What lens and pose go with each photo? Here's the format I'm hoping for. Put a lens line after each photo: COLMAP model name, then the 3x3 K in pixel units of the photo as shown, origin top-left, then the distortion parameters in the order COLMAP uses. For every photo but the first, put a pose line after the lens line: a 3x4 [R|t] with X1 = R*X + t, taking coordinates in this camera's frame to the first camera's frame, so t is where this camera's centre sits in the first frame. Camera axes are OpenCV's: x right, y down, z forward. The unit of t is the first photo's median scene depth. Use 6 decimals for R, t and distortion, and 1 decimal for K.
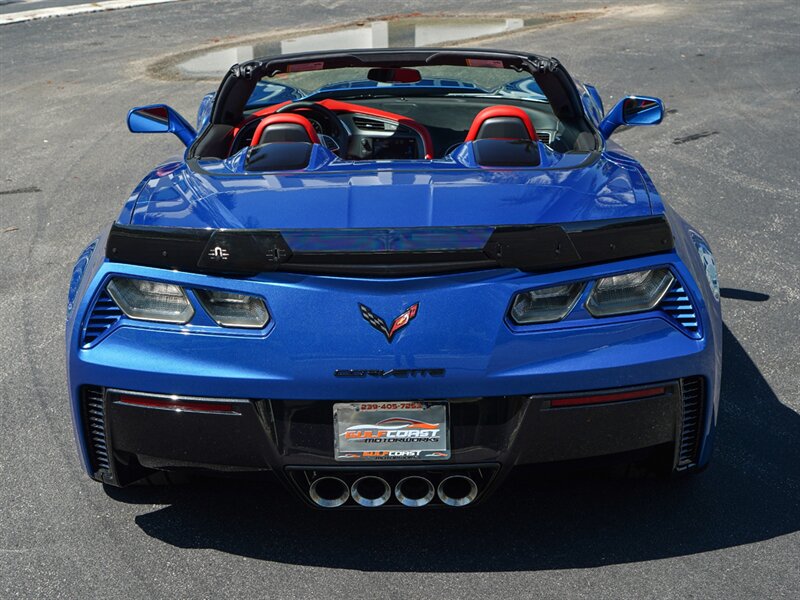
lens RADIAL K [[1506.0, 0, 404.5], [0, 1506.0, 300.9], [0, 0, 1]] dist [-0.072993, 0.000000]
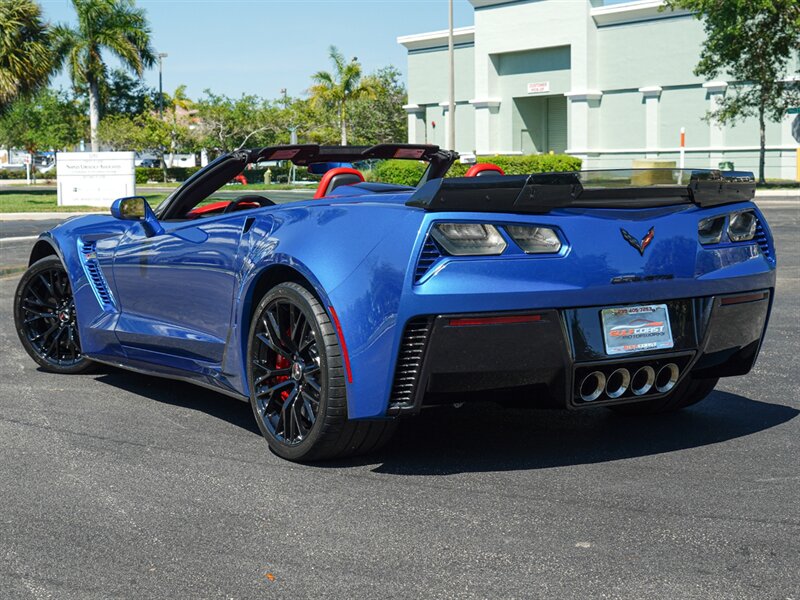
lens RADIAL K [[1434.9, 0, 396.6], [0, 1434.9, 242.2], [0, 0, 1]] dist [-0.023350, 0.000000]
pose [[0.852917, -0.024919, 0.521452, -0.844244], [0.157125, 0.964797, -0.210898, 0.244643], [-0.497840, 0.261812, 0.826807, 0.032123]]
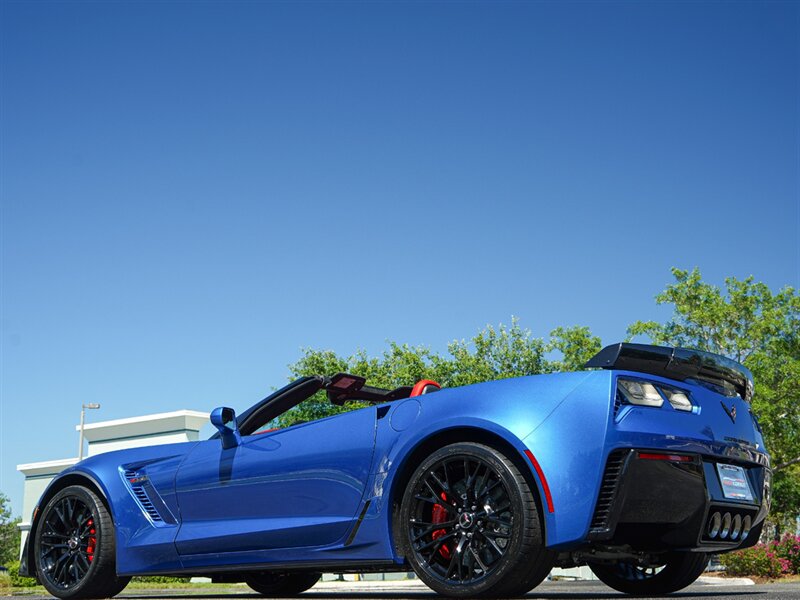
lens RADIAL K [[1139.7, 0, 394.1], [0, 1139.7, 301.0], [0, 0, 1]] dist [-0.017490, 0.000000]
pose [[0.629668, 0.190227, 0.753215, -1.233914], [0.238945, 0.875133, -0.420769, 0.351010], [-0.739205, 0.444922, 0.505590, 0.539050]]
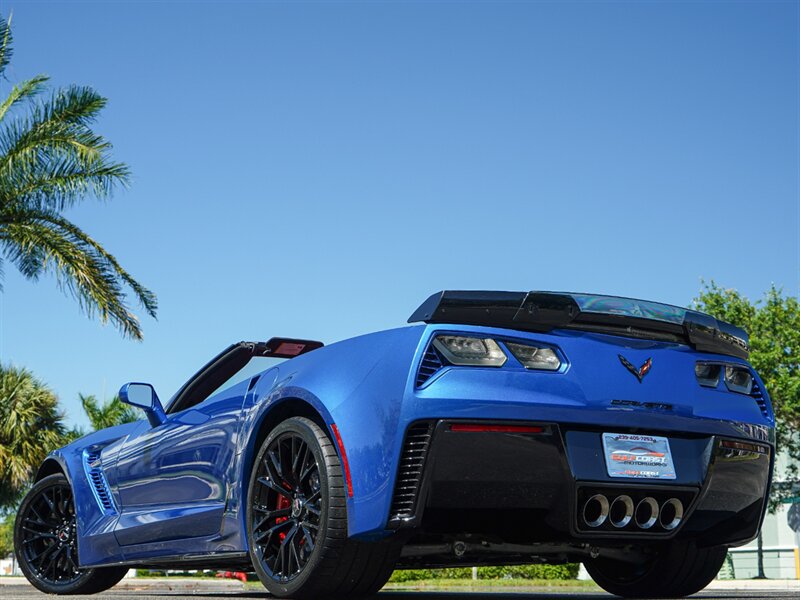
lens RADIAL K [[1375.2, 0, 380.0], [0, 1375.2, 235.0], [0, 0, 1]] dist [0.007248, 0.000000]
pose [[0.858443, 0.134901, 0.494851, -0.827135], [0.147320, 0.859289, -0.489815, 0.476619], [-0.491296, 0.493379, 0.717778, 0.138255]]
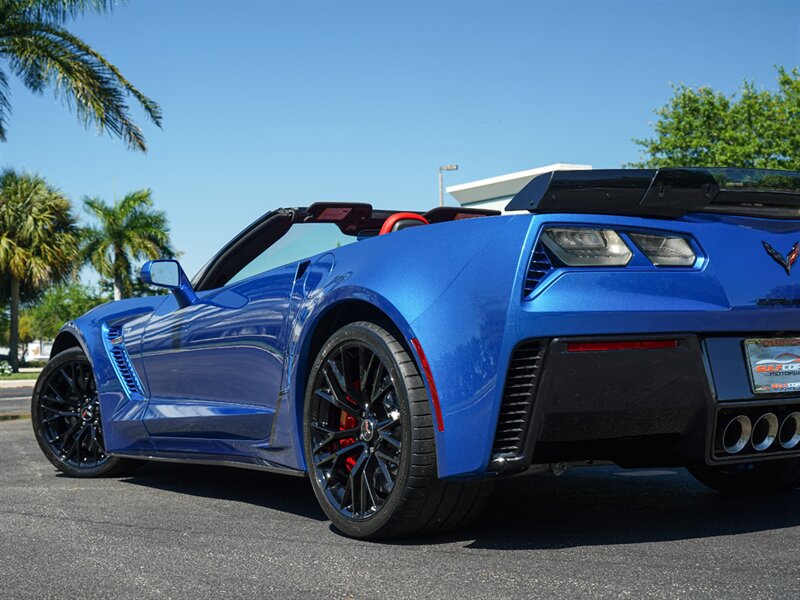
lens RADIAL K [[1276.6, 0, 395.8], [0, 1276.6, 276.8], [0, 0, 1]] dist [-0.015229, 0.000000]
pose [[0.849544, 0.019455, 0.527159, -0.731435], [0.175462, 0.931999, -0.317162, 0.268505], [-0.497481, 0.361939, 0.788360, 0.382571]]
